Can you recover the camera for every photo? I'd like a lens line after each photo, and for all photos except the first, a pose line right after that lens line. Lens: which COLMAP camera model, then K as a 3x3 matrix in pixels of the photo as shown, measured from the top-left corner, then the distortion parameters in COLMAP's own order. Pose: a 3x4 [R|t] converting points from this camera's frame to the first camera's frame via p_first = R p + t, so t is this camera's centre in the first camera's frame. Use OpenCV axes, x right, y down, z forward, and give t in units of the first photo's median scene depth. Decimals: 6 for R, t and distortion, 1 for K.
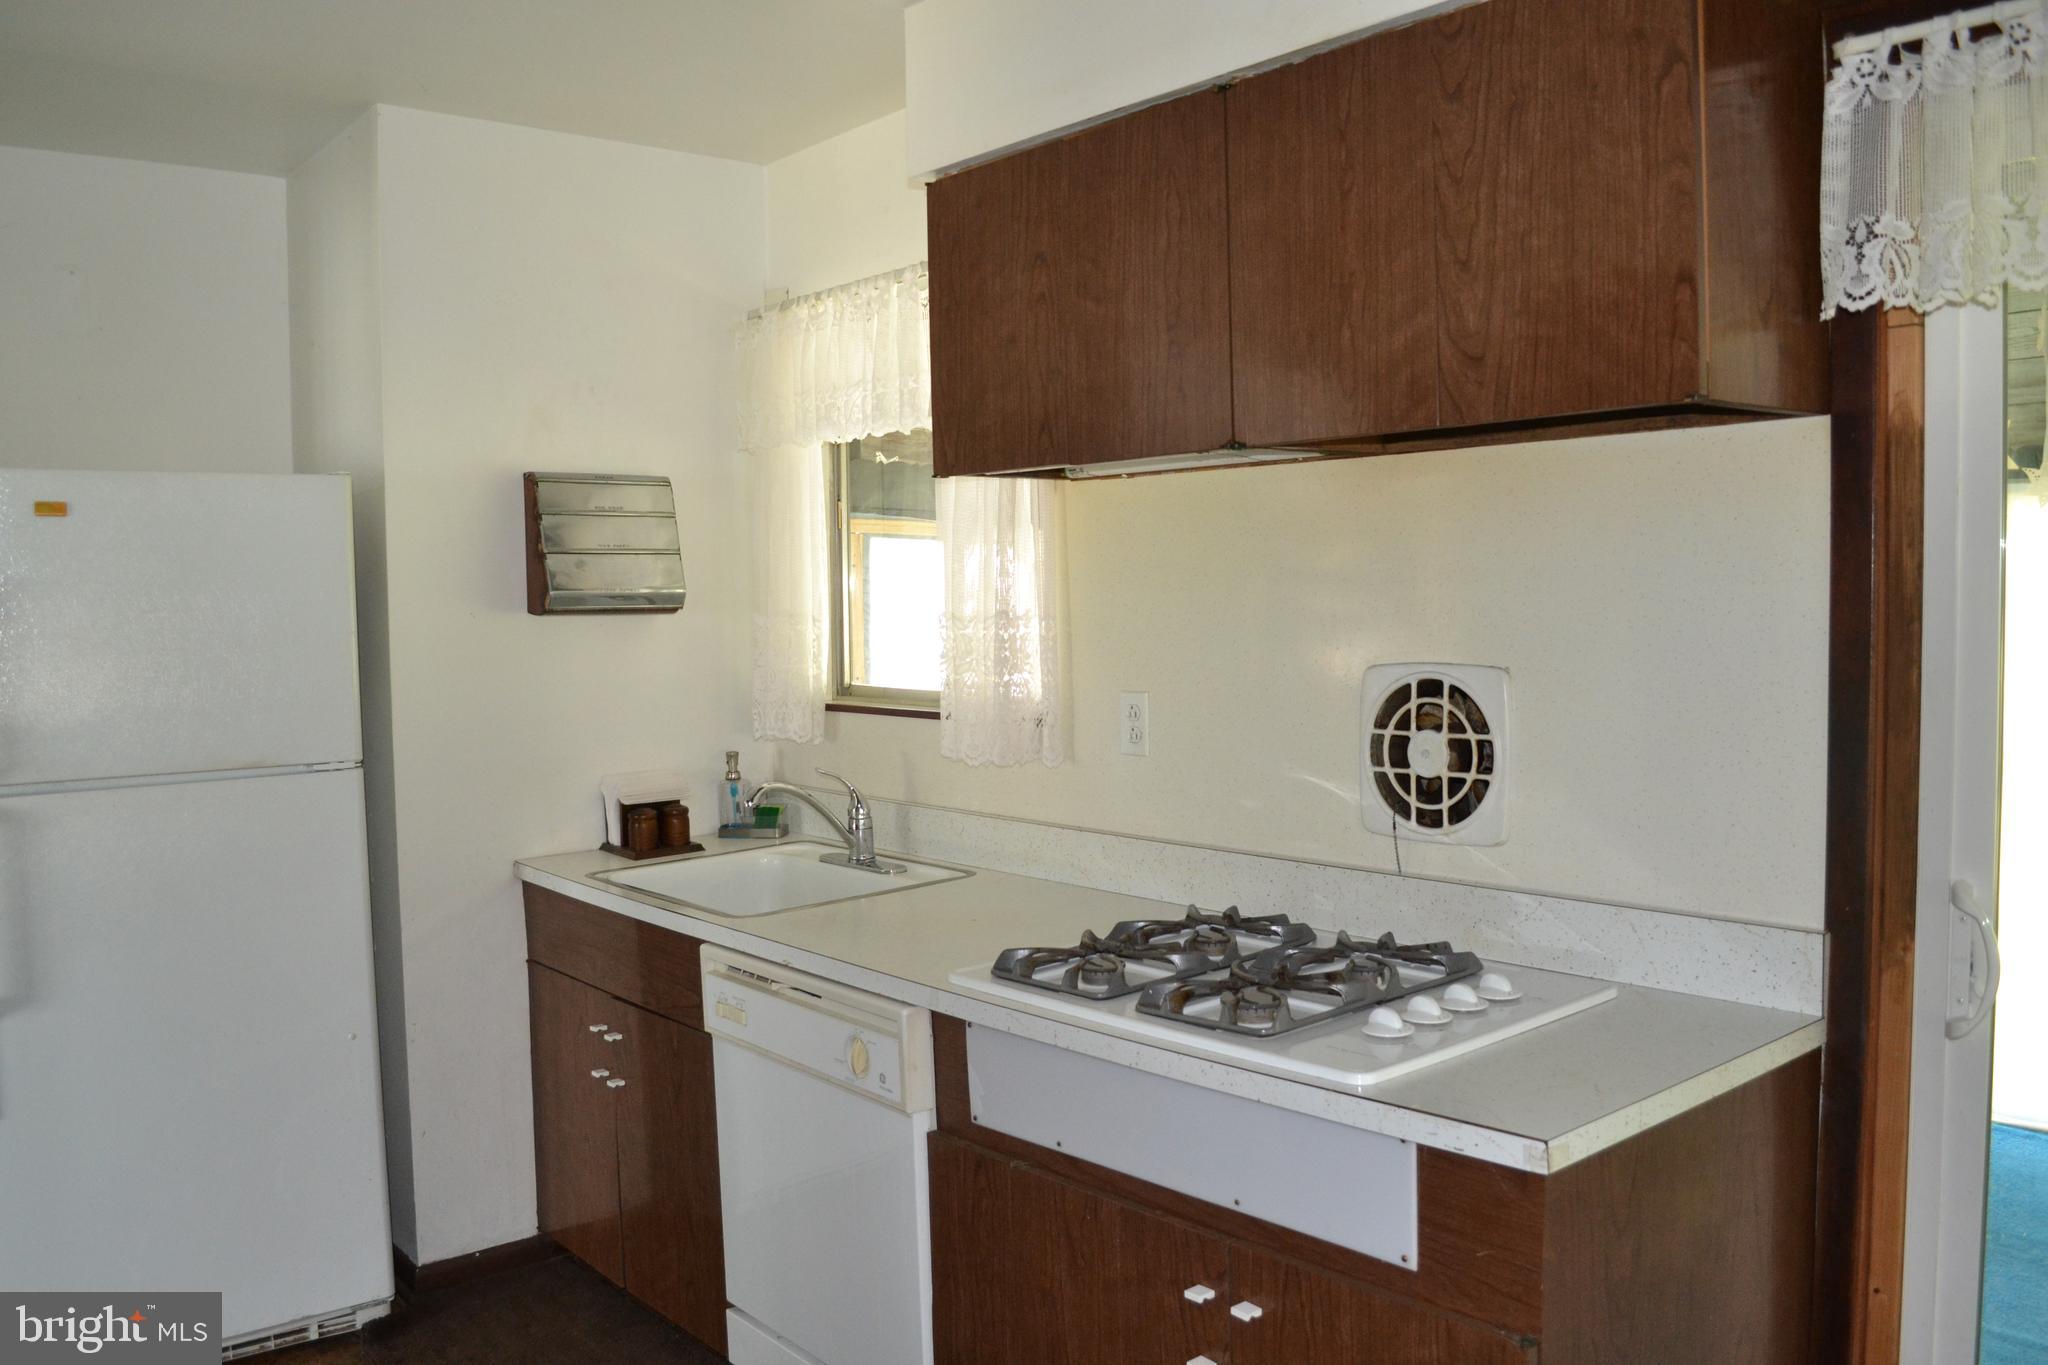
lens RADIAL K [[1635.7, 0, 1025.3], [0, 1635.7, 673.2], [0, 0, 1]] dist [-0.089686, 0.019556]
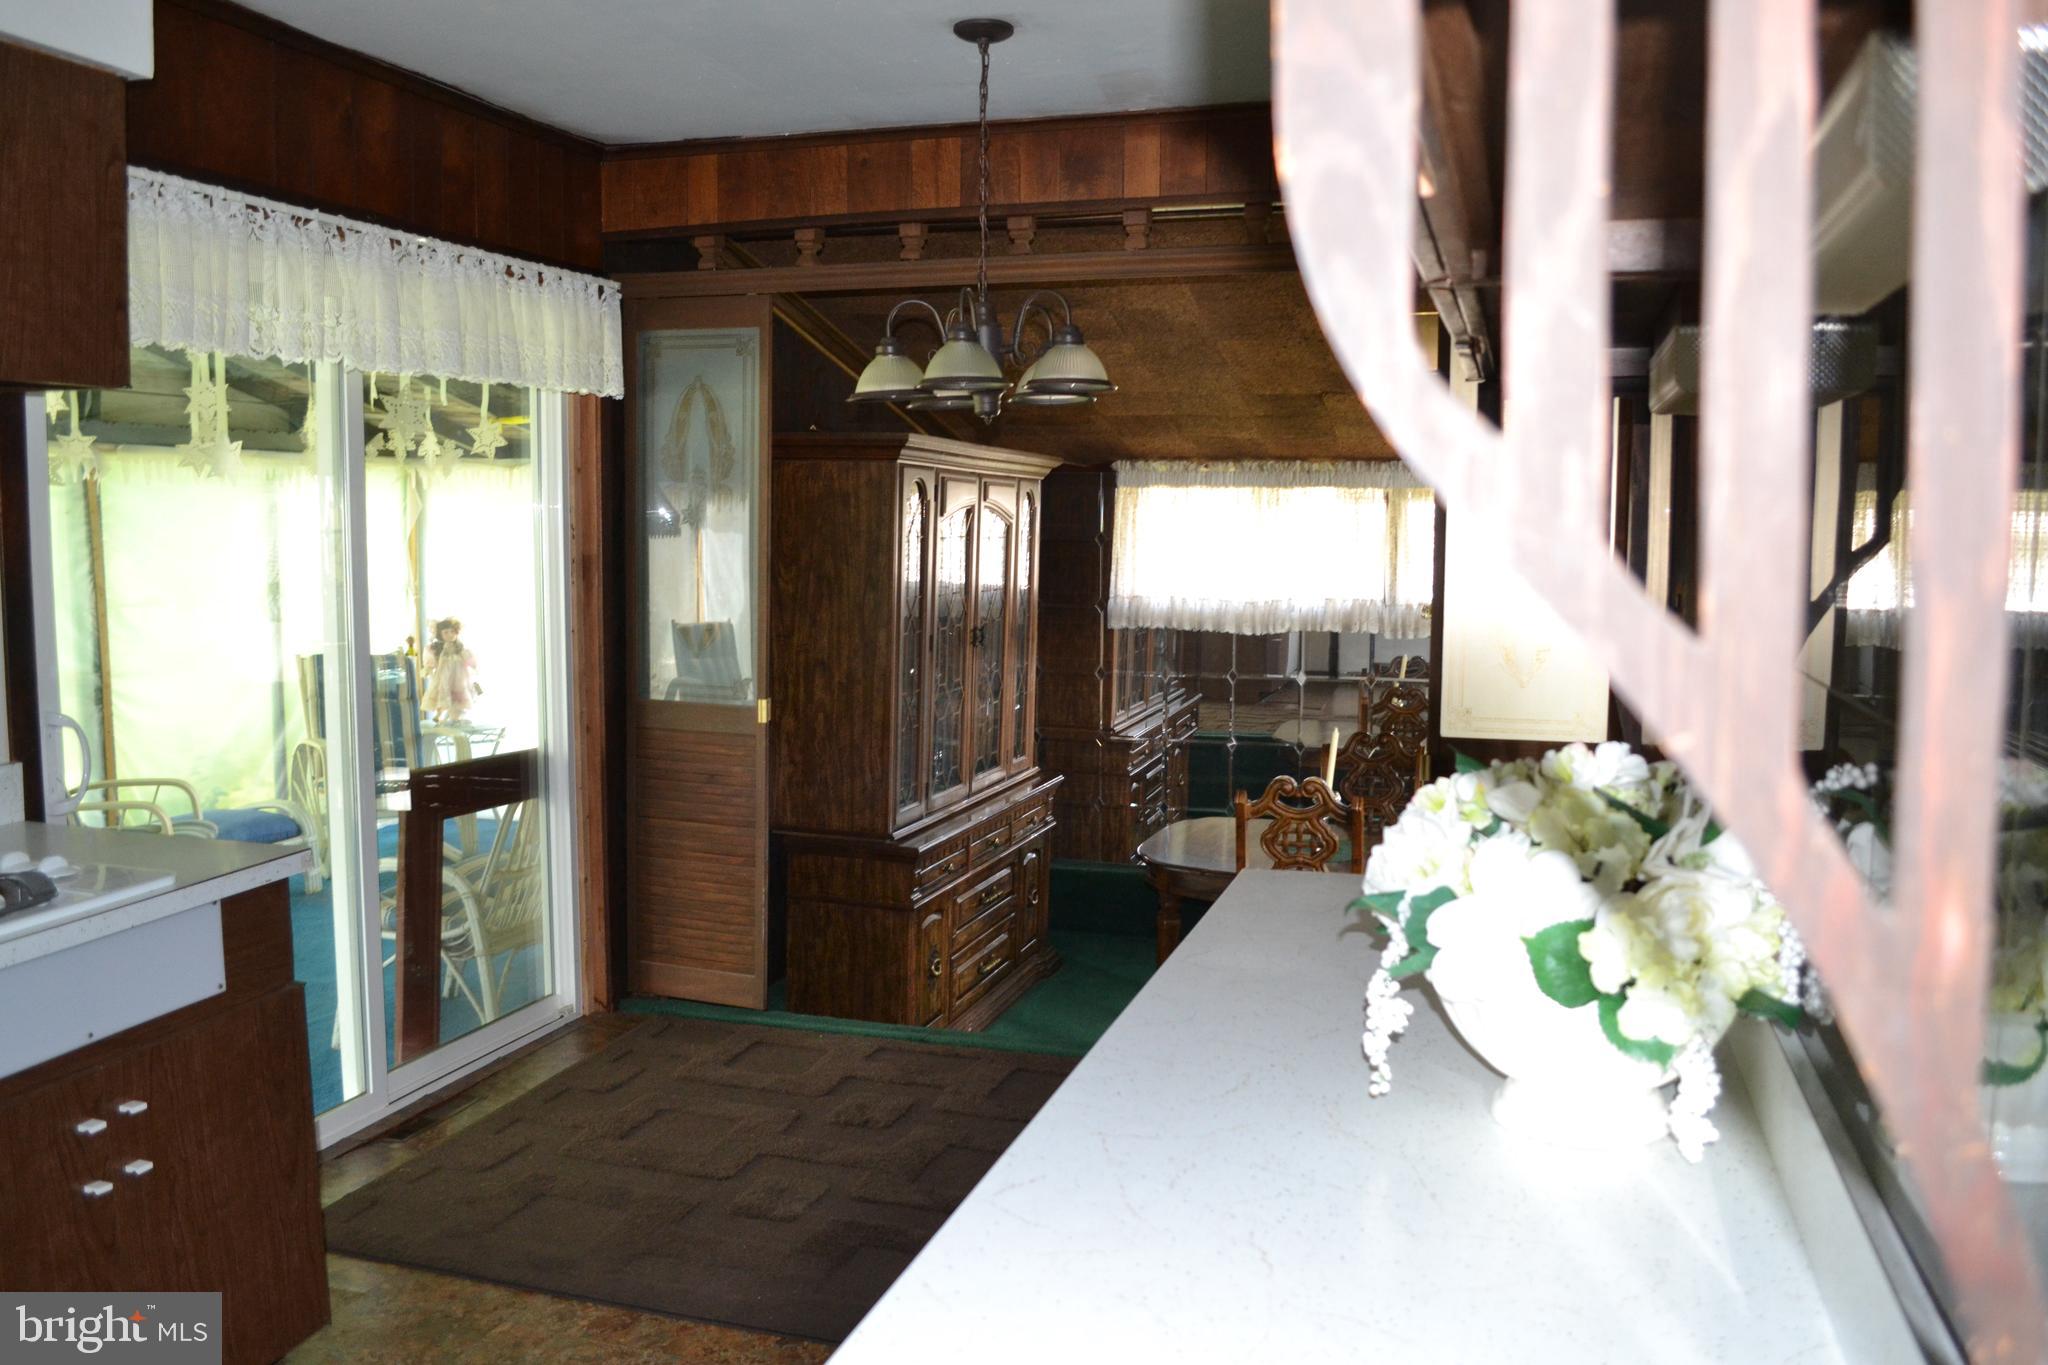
lens RADIAL K [[1635.7, 0, 1023.8], [0, 1635.7, 683.6], [0, 0, 1]] dist [-0.089686, 0.019556]
pose [[-0.535870, -0.070323, 0.841367, -0.222284], [0.049926, 0.992142, 0.114724, -0.004598], [-0.842823, 0.103483, -0.528148, 0.190012]]
